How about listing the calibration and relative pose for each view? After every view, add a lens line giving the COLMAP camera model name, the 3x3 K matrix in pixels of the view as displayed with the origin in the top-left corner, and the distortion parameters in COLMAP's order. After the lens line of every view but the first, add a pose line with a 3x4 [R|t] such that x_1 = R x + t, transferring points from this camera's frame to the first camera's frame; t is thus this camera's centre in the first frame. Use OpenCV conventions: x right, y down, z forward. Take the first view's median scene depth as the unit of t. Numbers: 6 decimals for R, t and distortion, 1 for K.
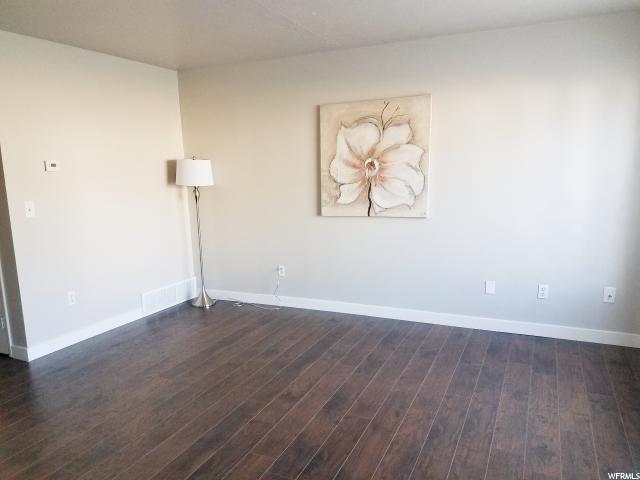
lens RADIAL K [[468.7, 0, 320.0], [0, 468.7, 240.0], [0, 0, 1]] dist [0.102876, 0.001982]
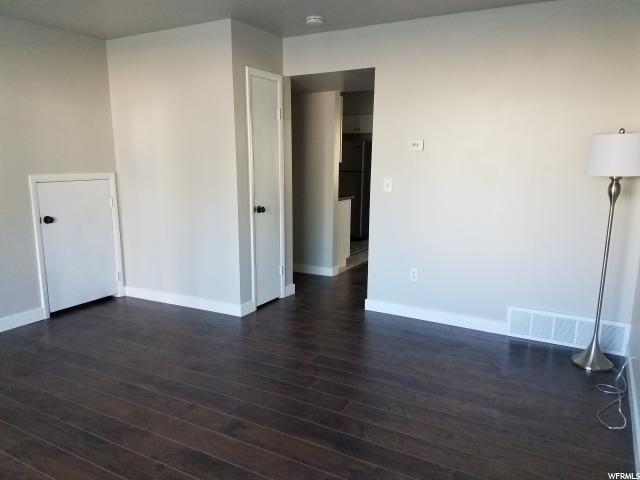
lens RADIAL K [[487.3, 0, 316.9], [0, 487.3, 255.5], [0, 0, 1]] dist [0.288751, -0.555594]
pose [[-0.079676, 0.229235, -0.970105, 0.528450], [-0.152571, 0.958927, 0.239125, -0.142600], [0.985076, 0.167062, -0.041429, 0.837747]]
